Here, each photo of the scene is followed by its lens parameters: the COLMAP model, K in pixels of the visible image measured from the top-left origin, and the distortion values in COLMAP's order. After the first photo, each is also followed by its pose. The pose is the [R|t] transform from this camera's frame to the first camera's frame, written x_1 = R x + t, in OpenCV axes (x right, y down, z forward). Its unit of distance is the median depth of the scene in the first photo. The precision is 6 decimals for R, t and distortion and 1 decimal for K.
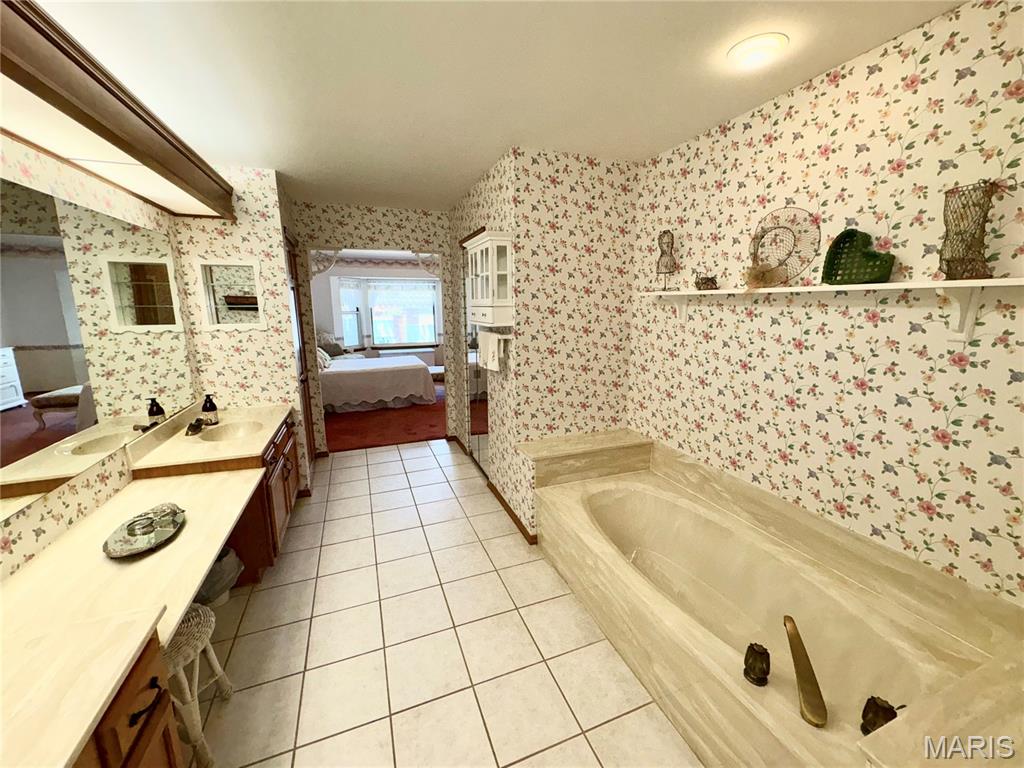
lens RADIAL K [[406.8, 0, 505.6], [0, 406.8, 381.6], [0, 0, 1]] dist [0.000349, -0.000290]
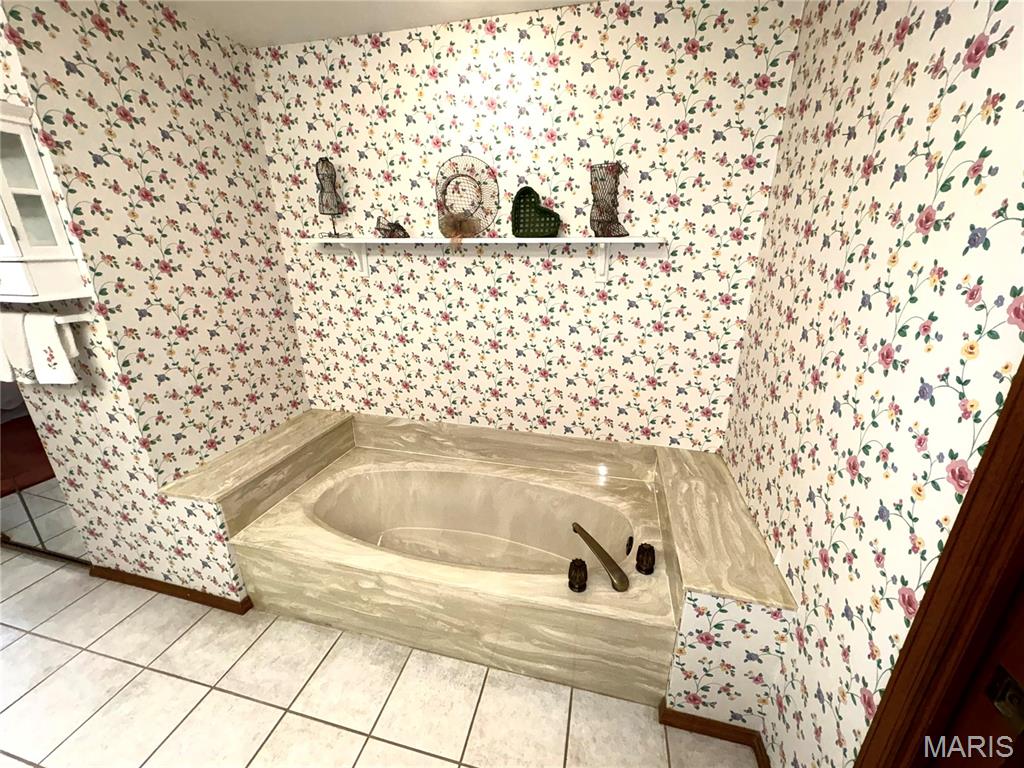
lens RADIAL K [[406.8, 0, 512.1], [0, 406.8, 381.4], [0, 0, 1]] dist [0.000349, -0.000290]
pose [[0.560361, -0.258359, 0.786922, -0.141564], [0.153183, 0.966041, 0.208086, -0.062632], [-0.813960, 0.003940, 0.580908, 0.254287]]
